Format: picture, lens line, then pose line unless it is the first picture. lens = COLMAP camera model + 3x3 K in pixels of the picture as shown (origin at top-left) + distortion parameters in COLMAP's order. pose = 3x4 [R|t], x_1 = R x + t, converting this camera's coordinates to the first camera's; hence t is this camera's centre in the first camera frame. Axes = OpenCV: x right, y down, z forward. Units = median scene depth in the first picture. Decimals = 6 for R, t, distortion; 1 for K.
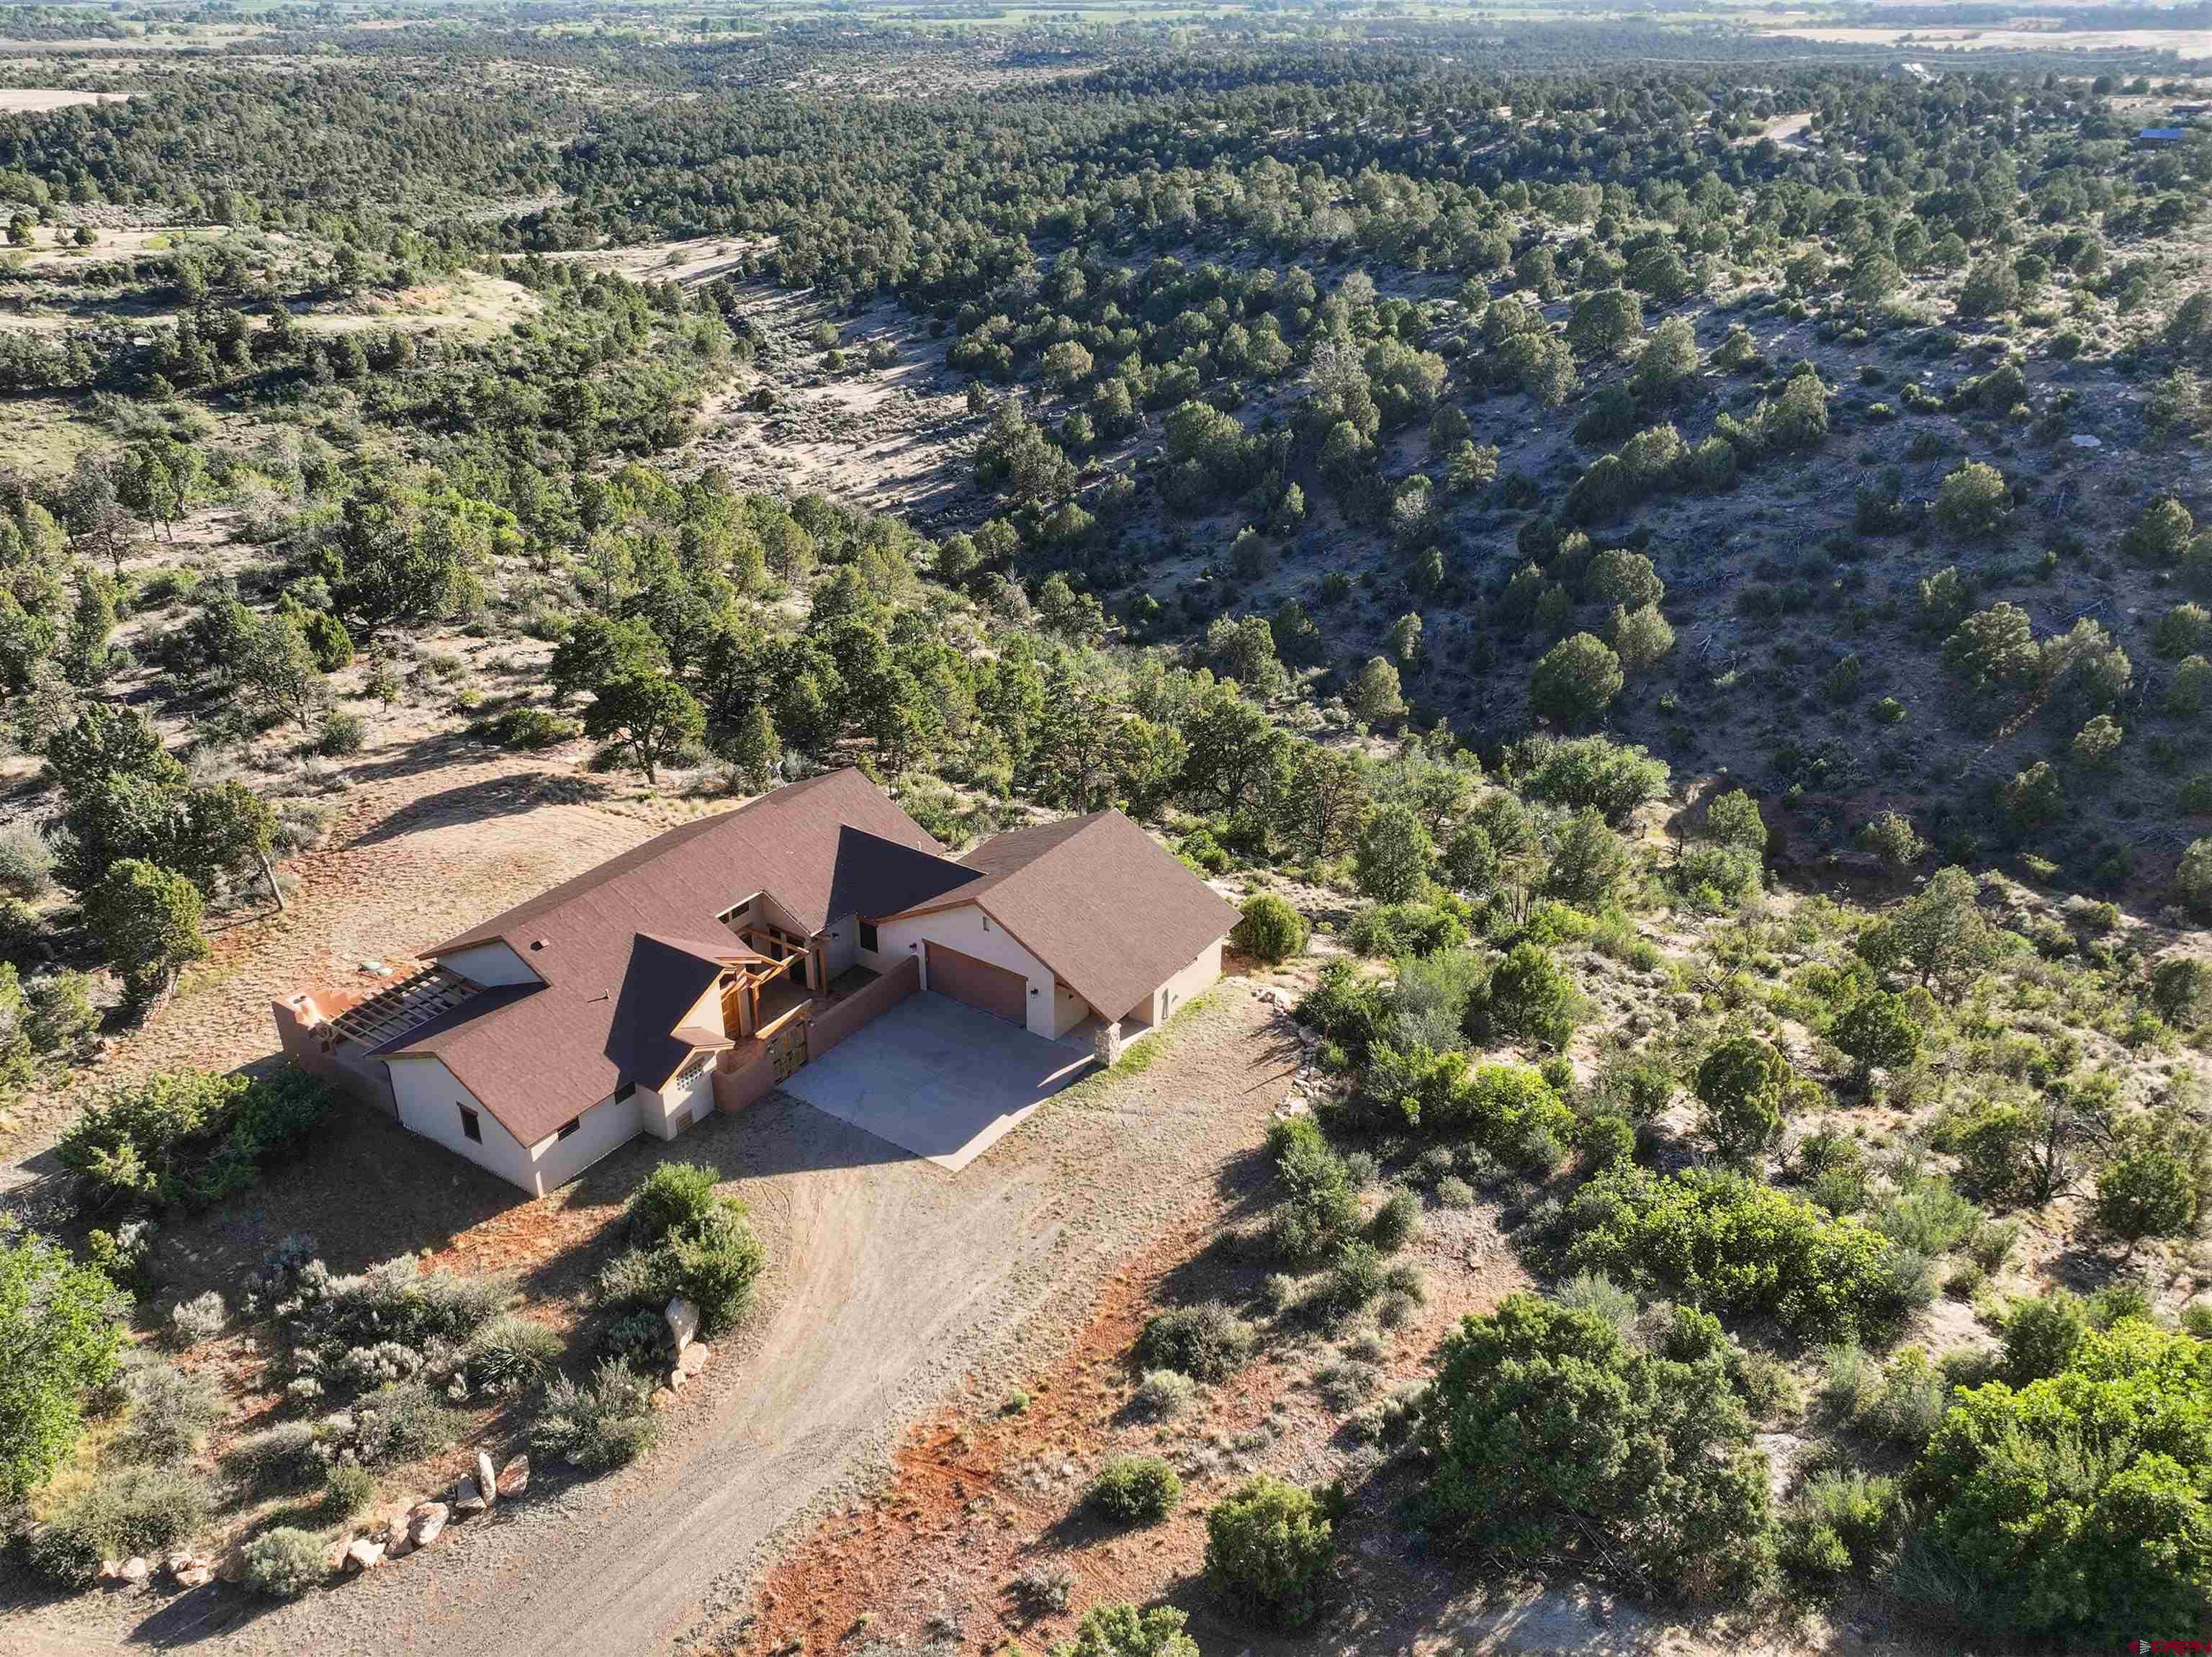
lens RADIAL K [[1701.5, 0, 1106.0], [0, 1701.5, 828.5], [0, 0, 1]] dist [-0.008246, -0.000055]
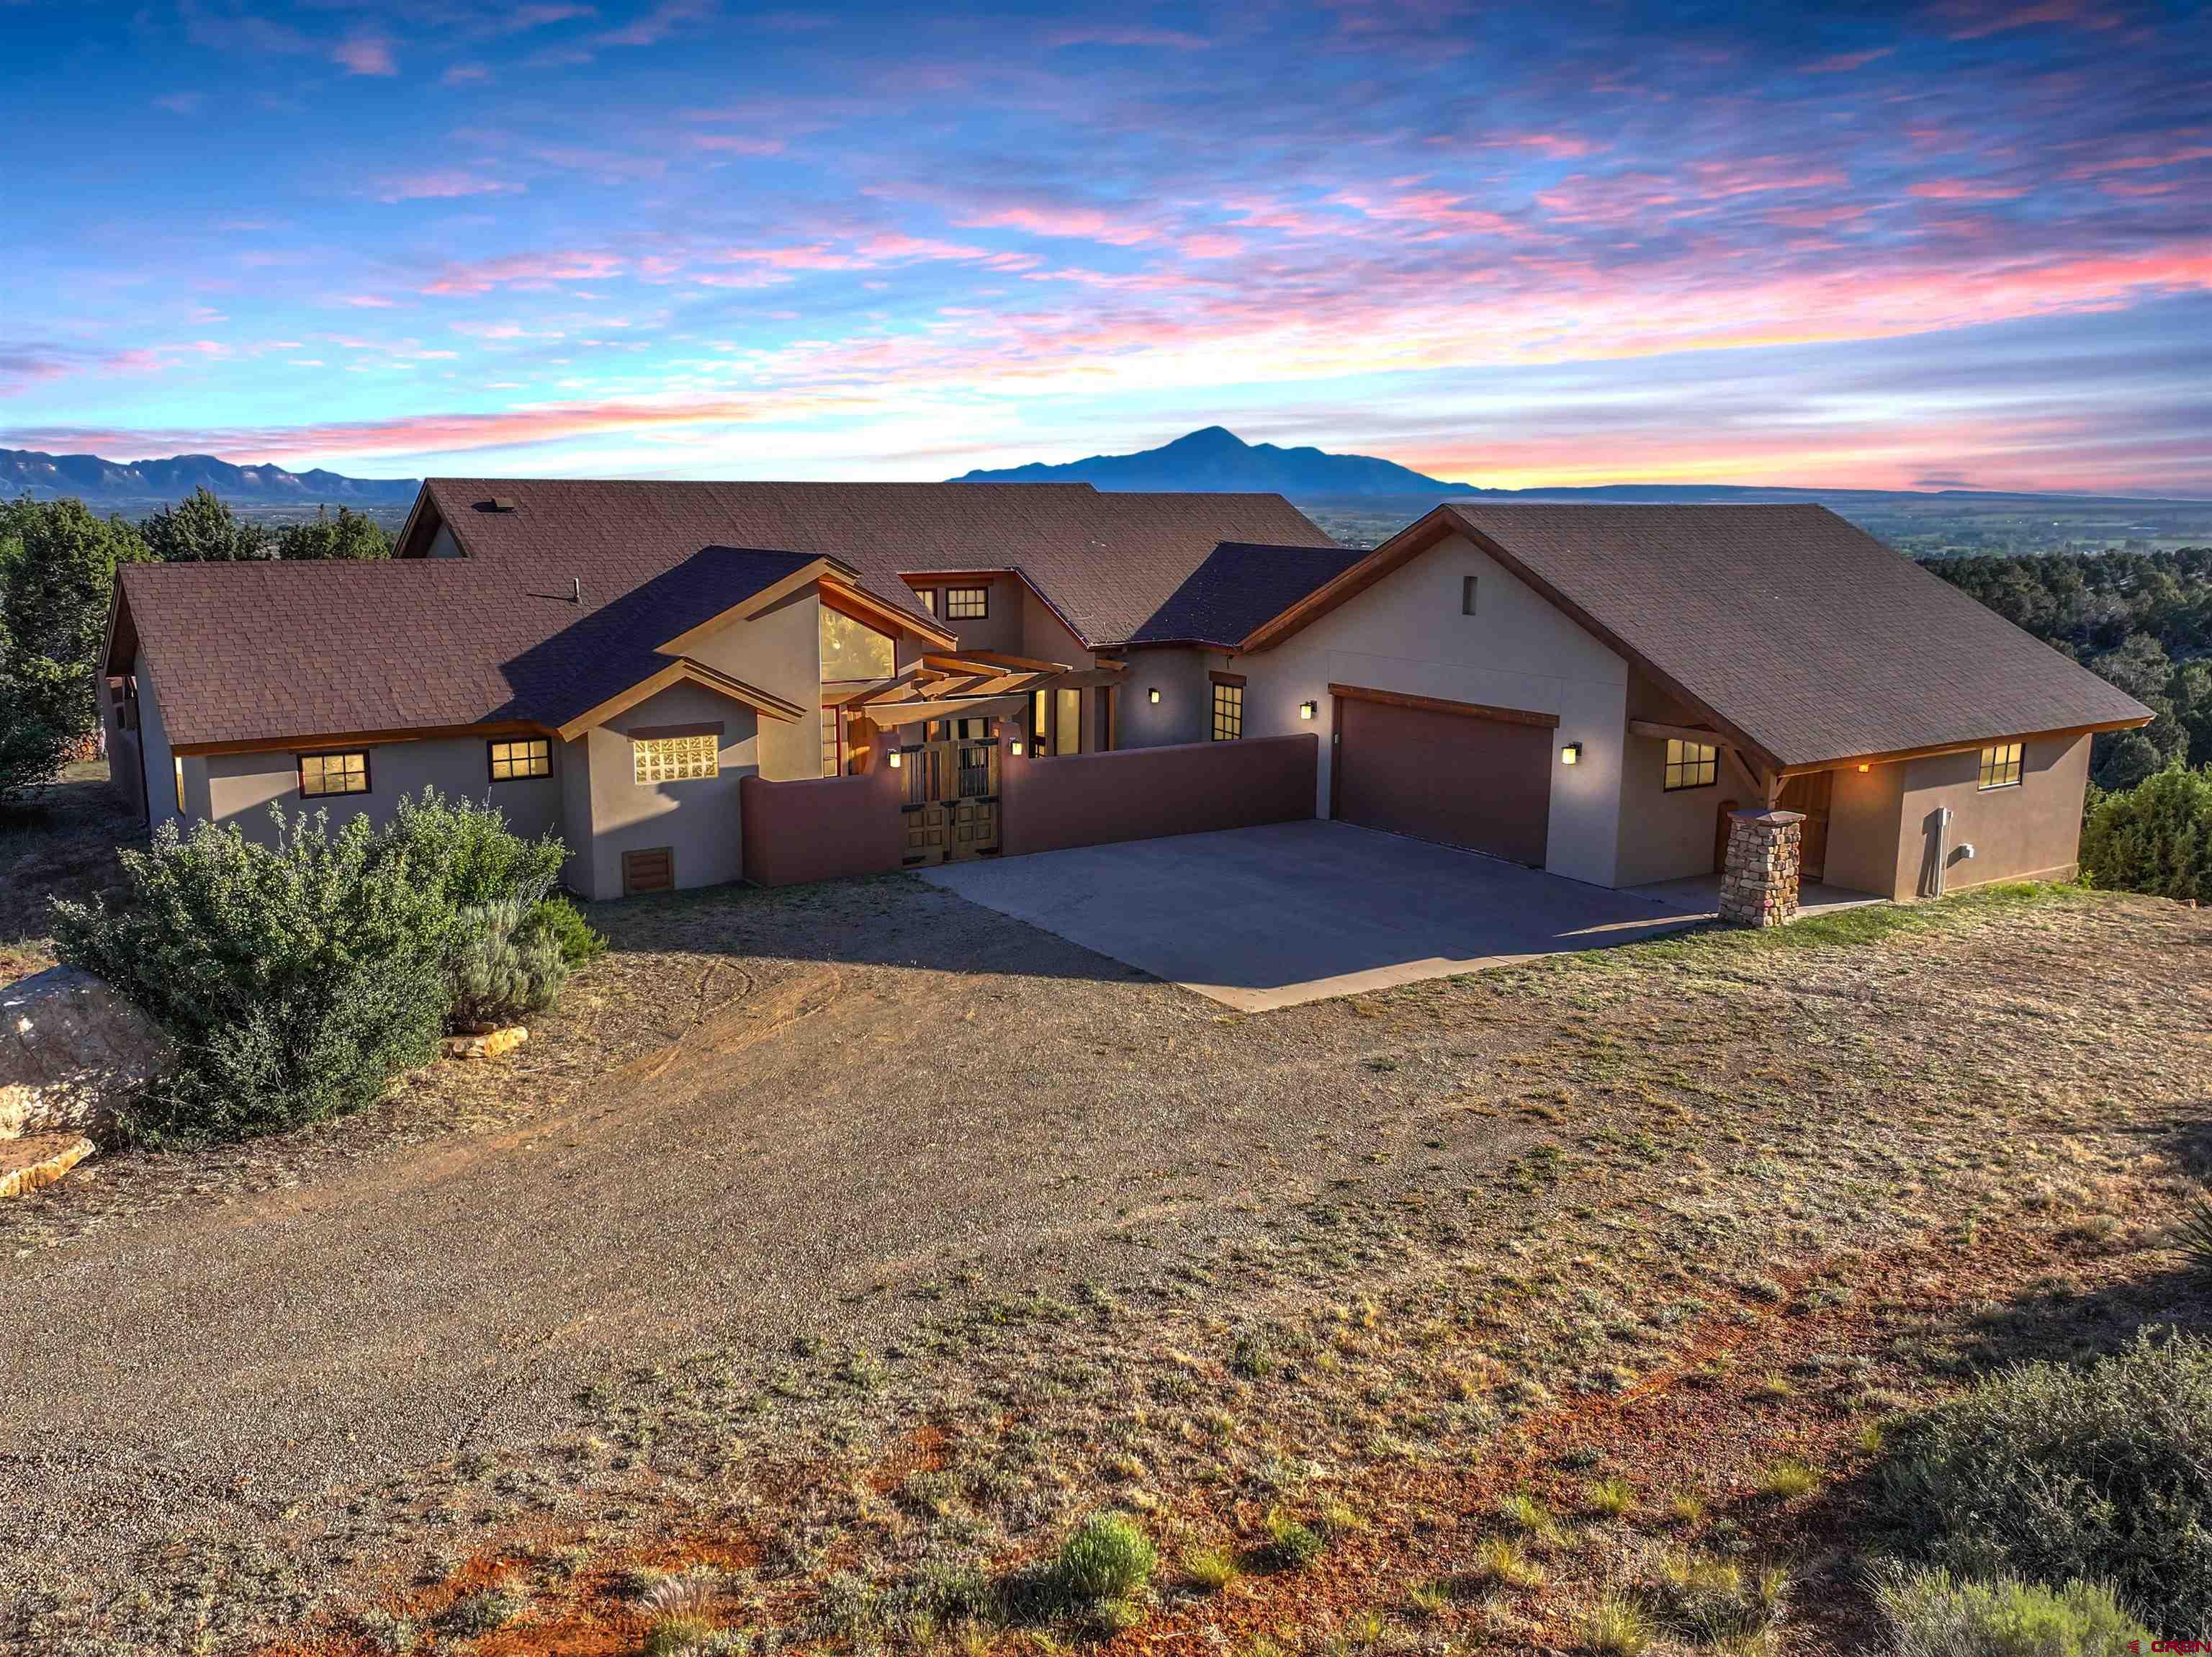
lens RADIAL K [[1772.8, 0, 1106.0], [0, 1772.8, 828.5], [0, 0, 1]] dist [0.003050, 0.001489]
pose [[0.929964, 0.074901, -0.359940, 0.001001], [-0.166628, 0.958570, -0.231040, 0.036479], [0.327722, 0.274835, 0.903916, 0.097331]]
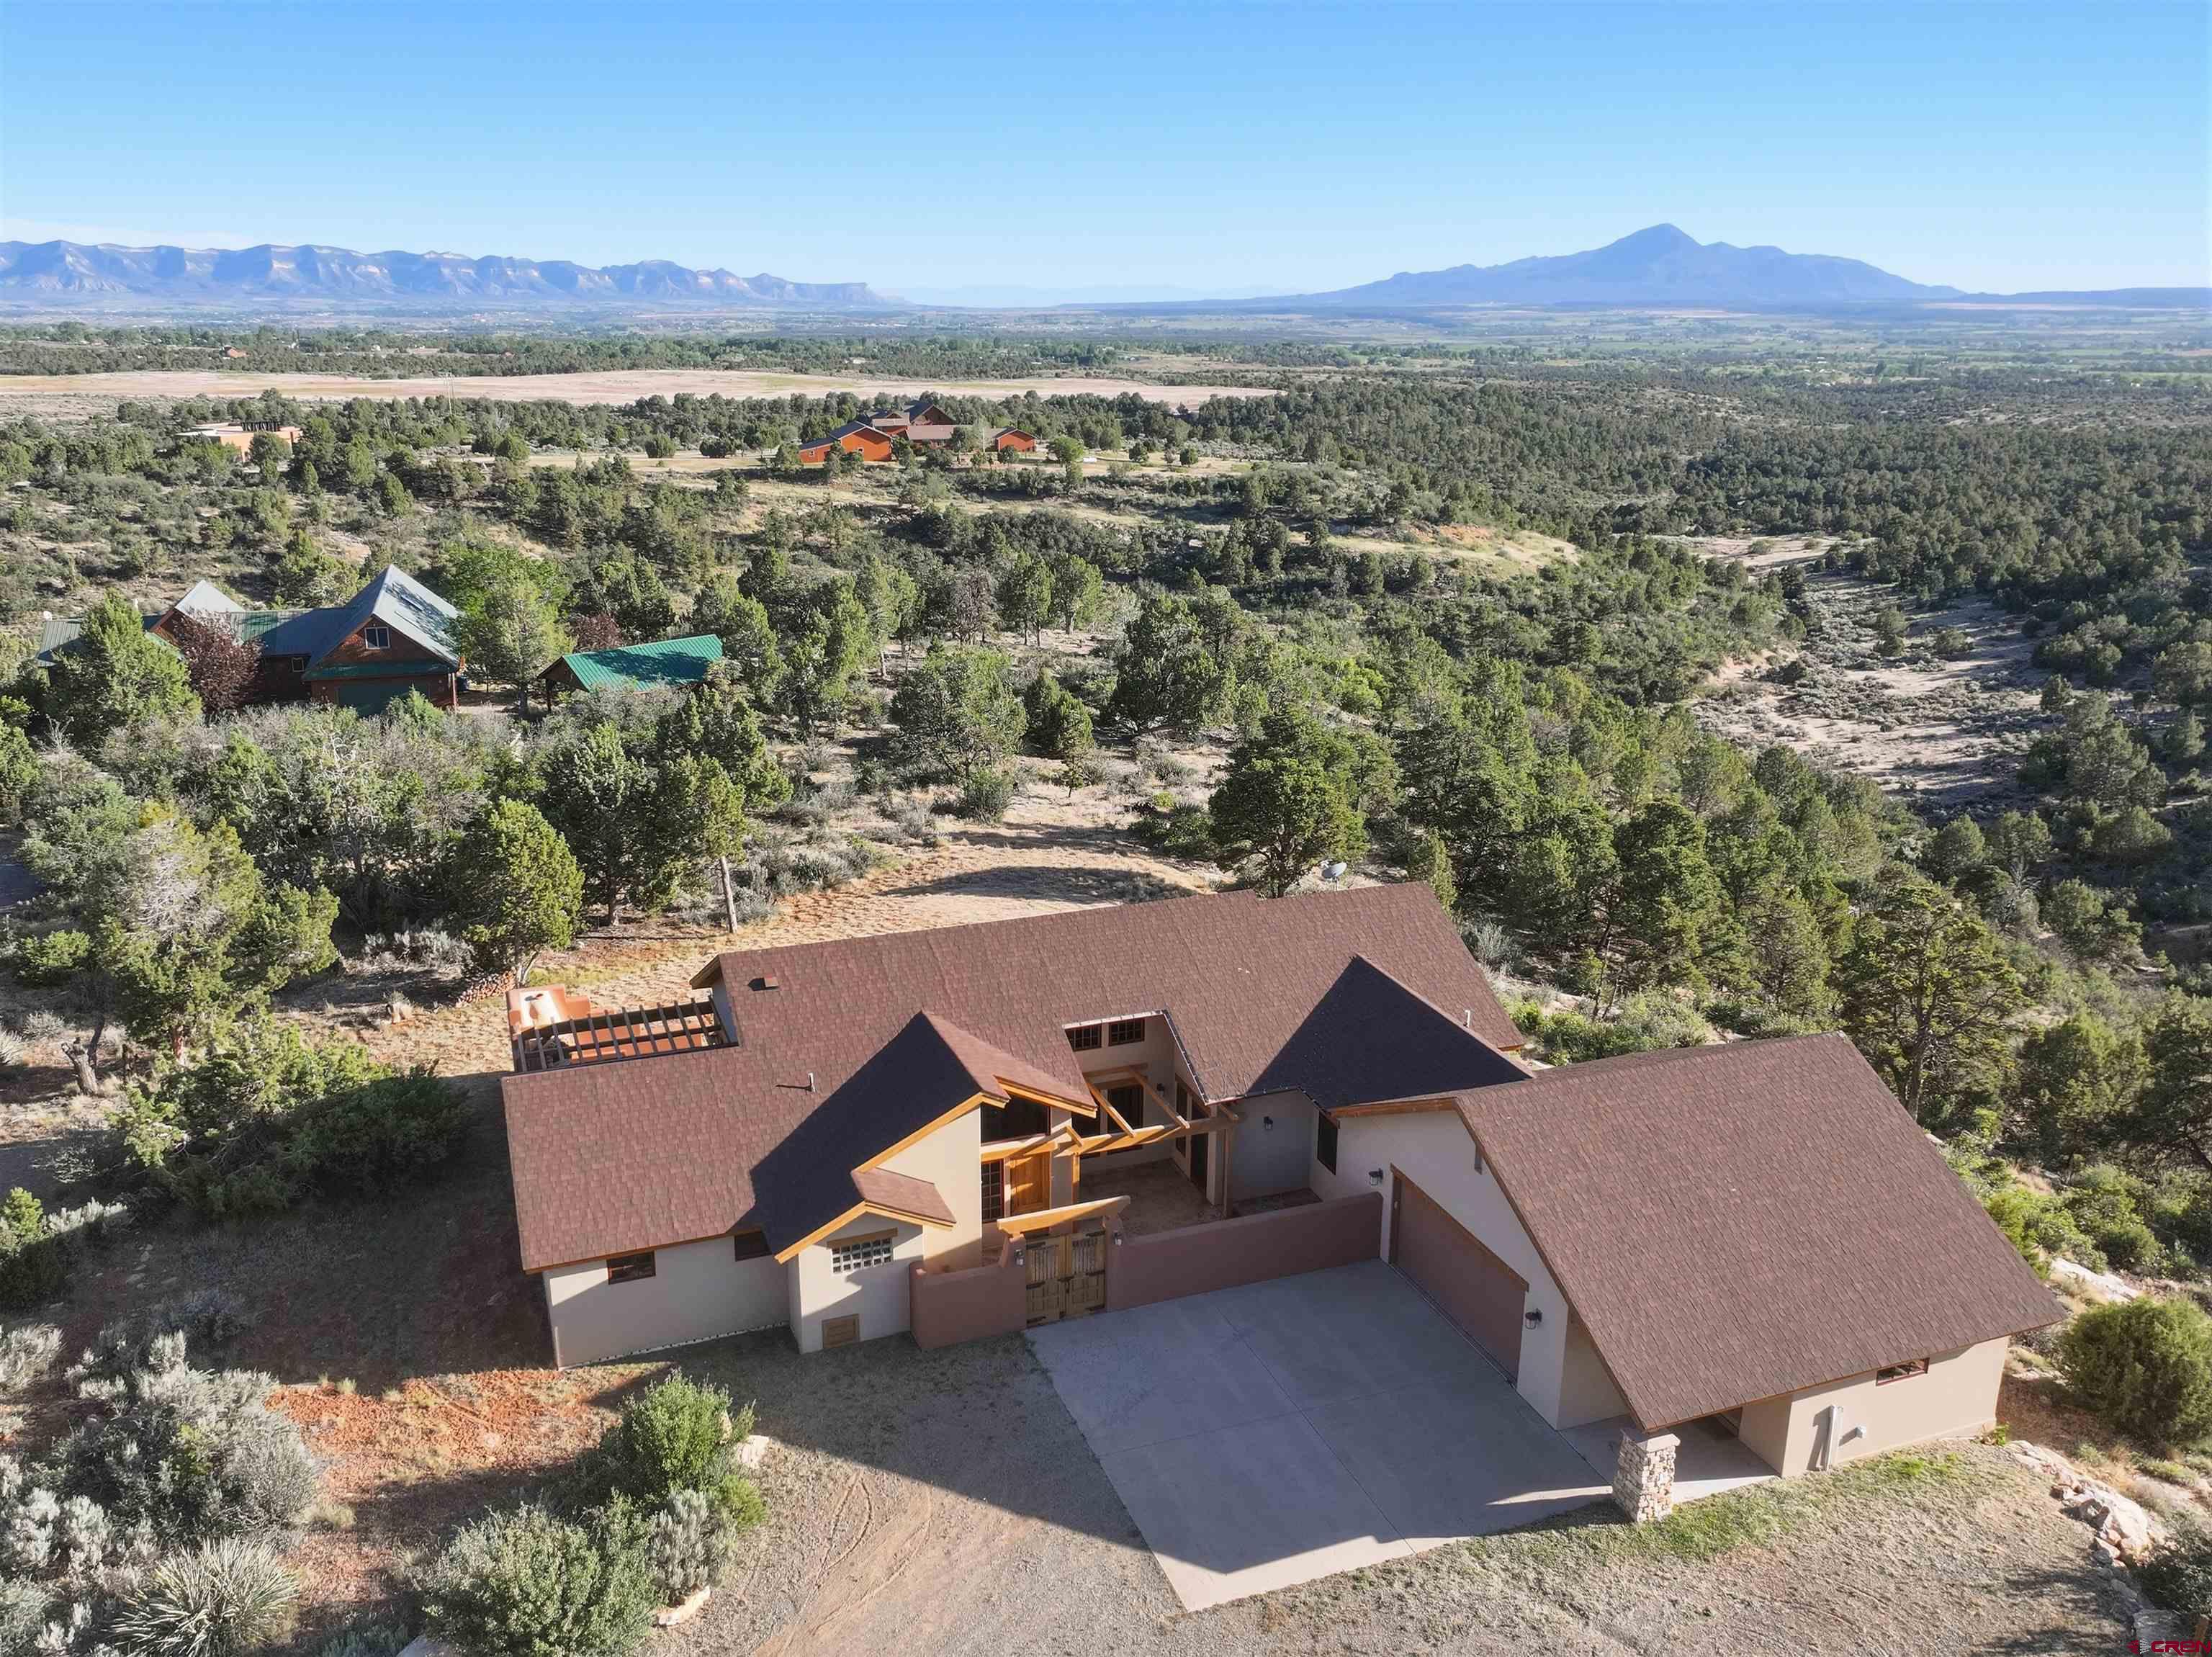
lens RADIAL K [[1763.0, 0, 1106.0], [0, 1763.0, 828.5], [0, 0, 1]] dist [0.004740, -0.004502]
pose [[0.824188, 0.167123, -0.541096, 0.017801], [-0.257222, 0.961694, -0.094768, 0.006444], [0.504531, 0.217288, 0.835604, 0.076865]]
